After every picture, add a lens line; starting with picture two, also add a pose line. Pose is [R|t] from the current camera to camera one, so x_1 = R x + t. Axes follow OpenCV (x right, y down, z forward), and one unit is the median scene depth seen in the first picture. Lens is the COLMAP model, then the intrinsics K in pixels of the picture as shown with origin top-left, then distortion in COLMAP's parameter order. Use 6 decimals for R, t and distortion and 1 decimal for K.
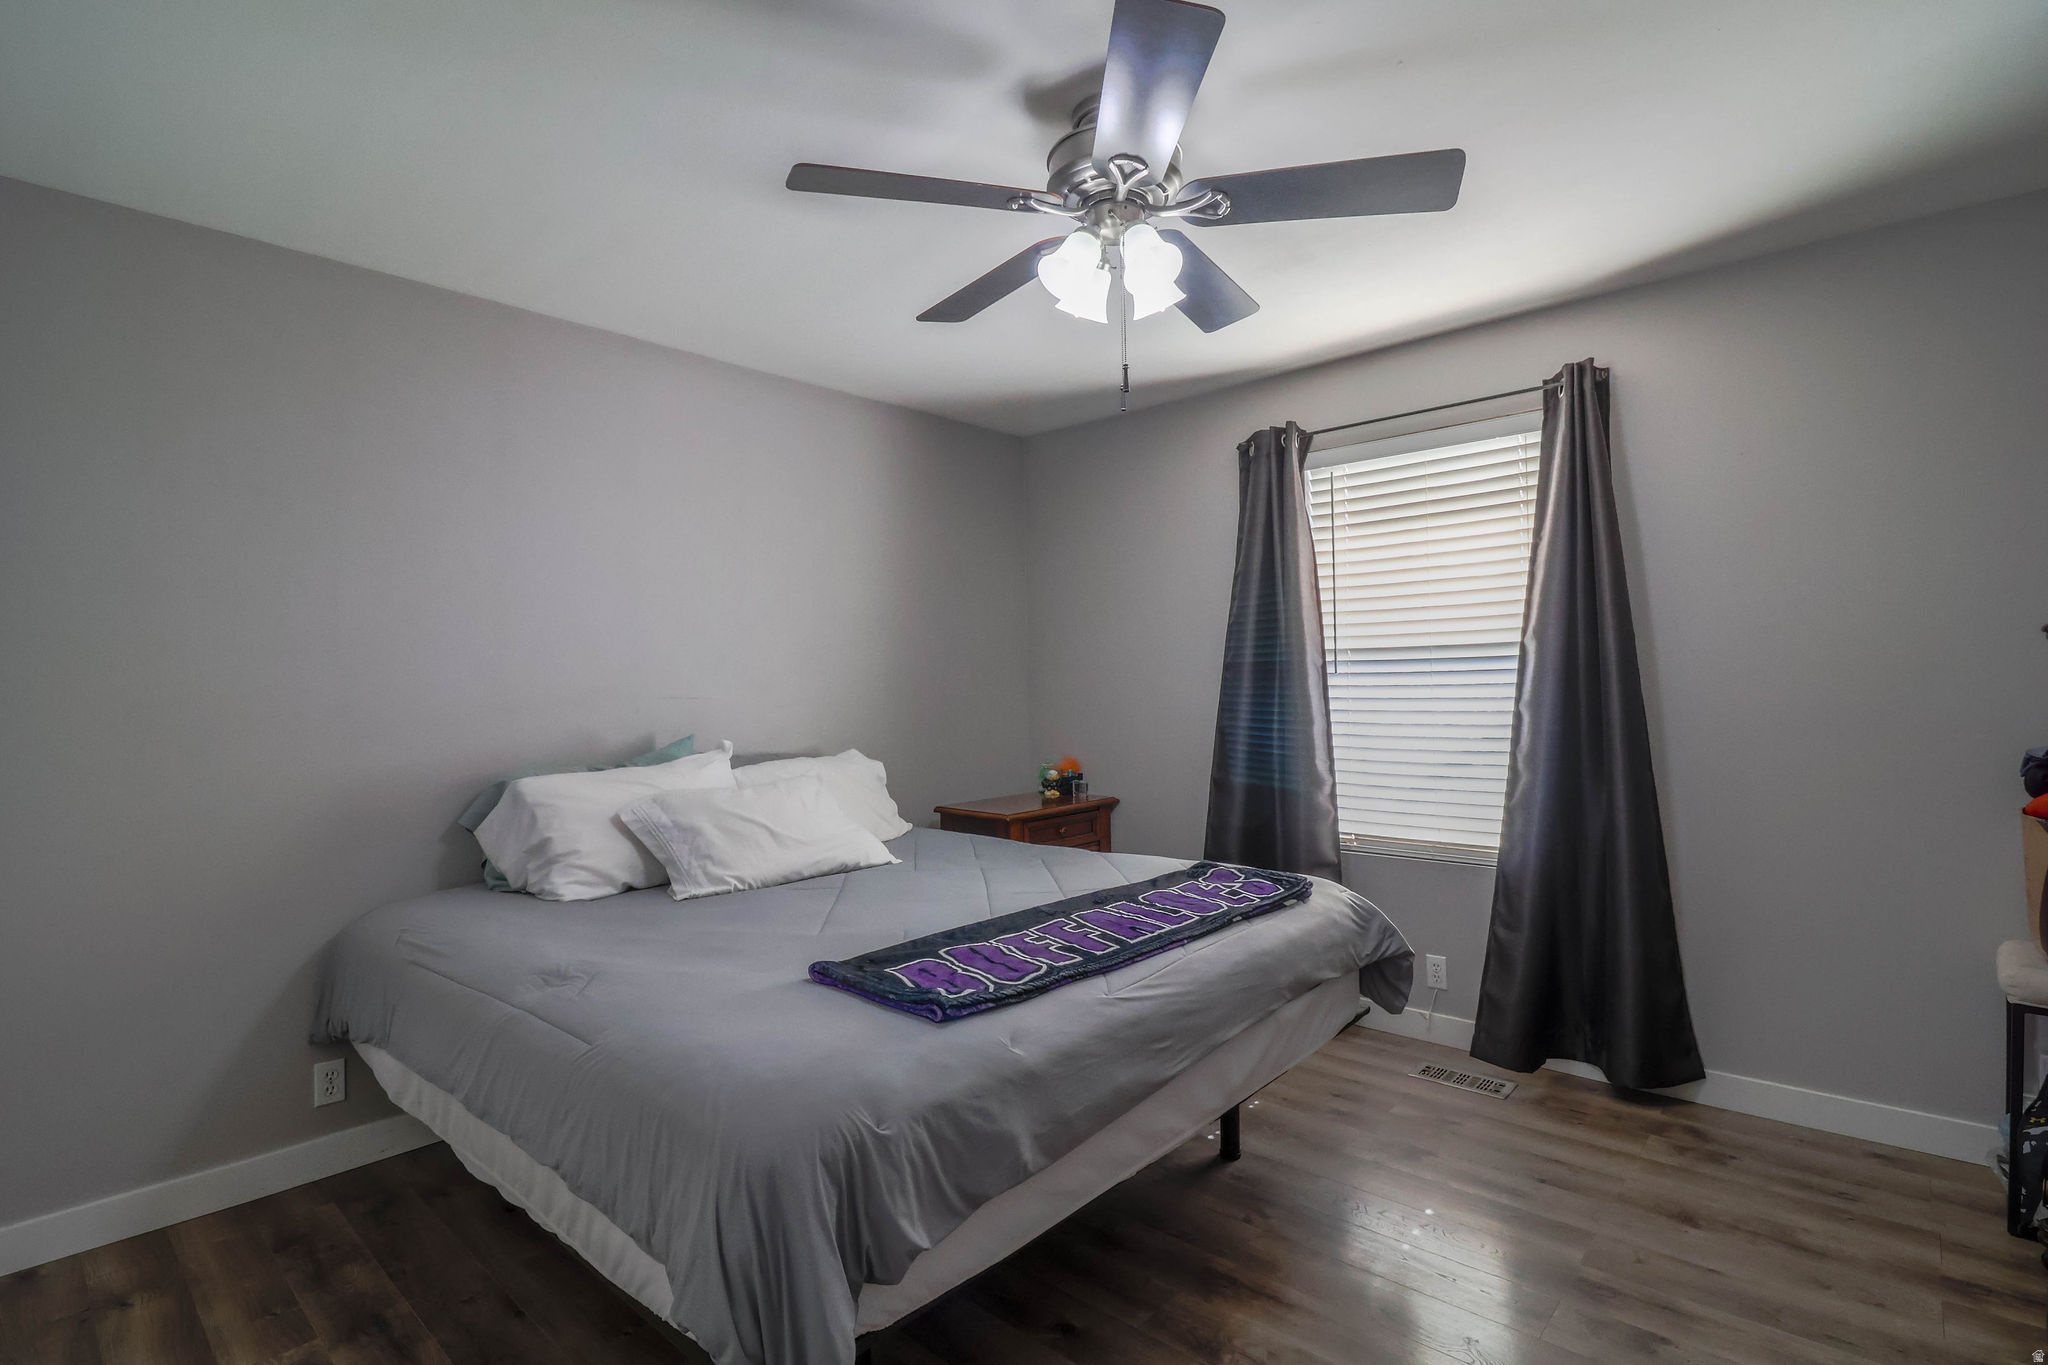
lens RADIAL K [[994.1, 0, 1024.0], [0, 994.1, 682.5], [0, 0, 1]] dist [-0.005063, -0.001720]
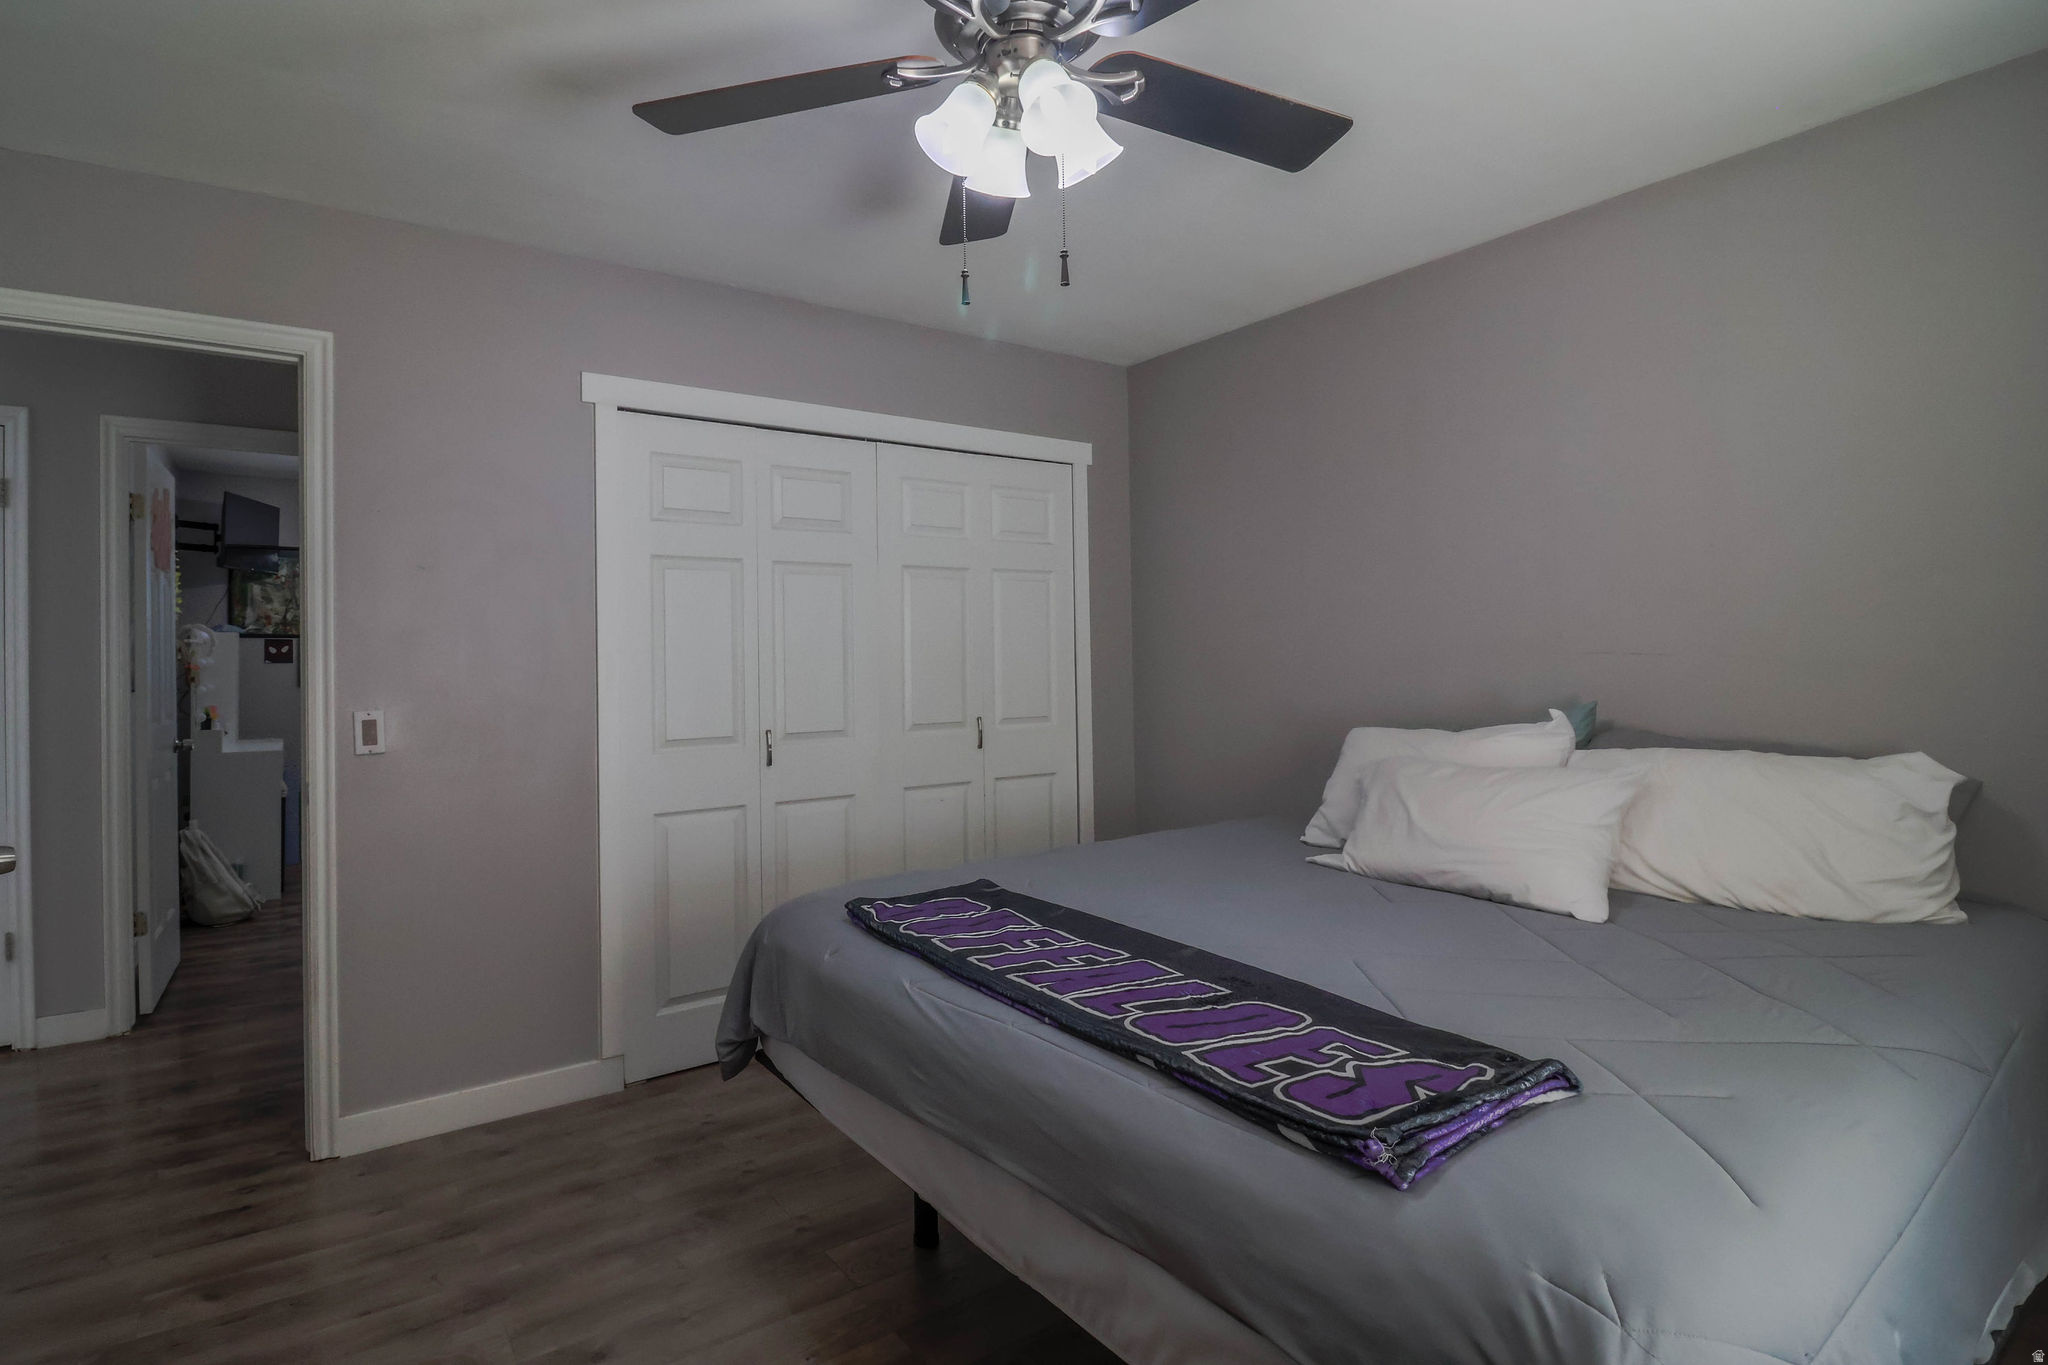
lens RADIAL K [[994.1, 0, 1024.0], [0, 994.1, 682.5], [0, 0, 1]] dist [-0.005063, -0.001720]
pose [[-0.240362, 0.015963, -0.970552, 0.810163], [0.028453, 0.999551, 0.009393, 0.017840], [0.970266, -0.025358, -0.240709, 1.117607]]
